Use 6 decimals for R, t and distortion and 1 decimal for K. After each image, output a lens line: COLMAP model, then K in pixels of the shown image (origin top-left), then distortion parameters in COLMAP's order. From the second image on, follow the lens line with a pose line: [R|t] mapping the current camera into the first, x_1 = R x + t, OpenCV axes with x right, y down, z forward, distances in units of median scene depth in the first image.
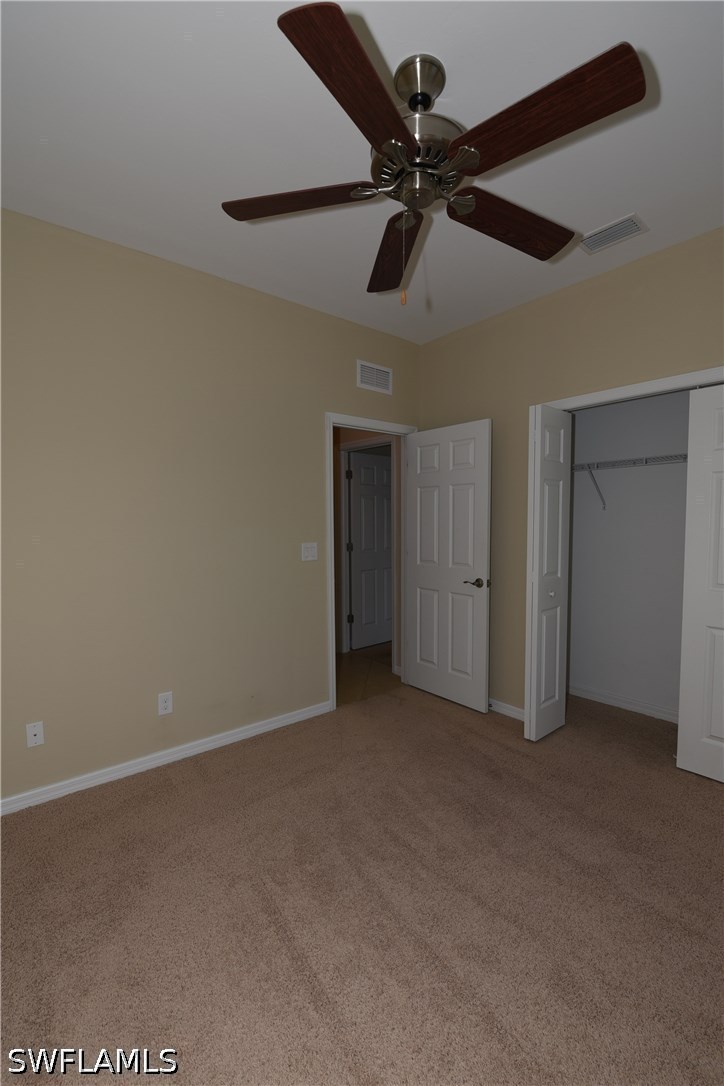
lens RADIAL K [[476.2, 0, 367.5], [0, 476.2, 541.6], [0, 0, 1]] dist [-0.000704, -0.010620]
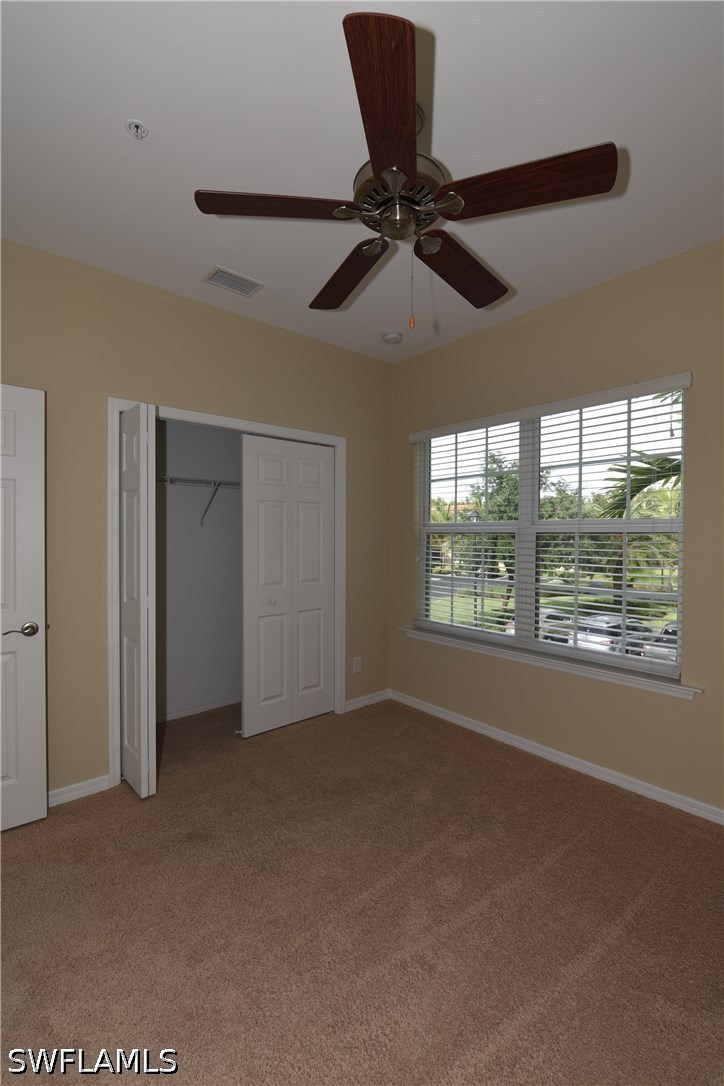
lens RADIAL K [[476.2, 0, 367.5], [0, 476.2, 541.6], [0, 0, 1]] dist [-0.000704, -0.010620]
pose [[-0.035337, -0.007468, 0.999348, -0.585005], [0.056908, 0.998334, 0.009473, -0.021659], [-0.997754, 0.057206, -0.034853, 0.702478]]
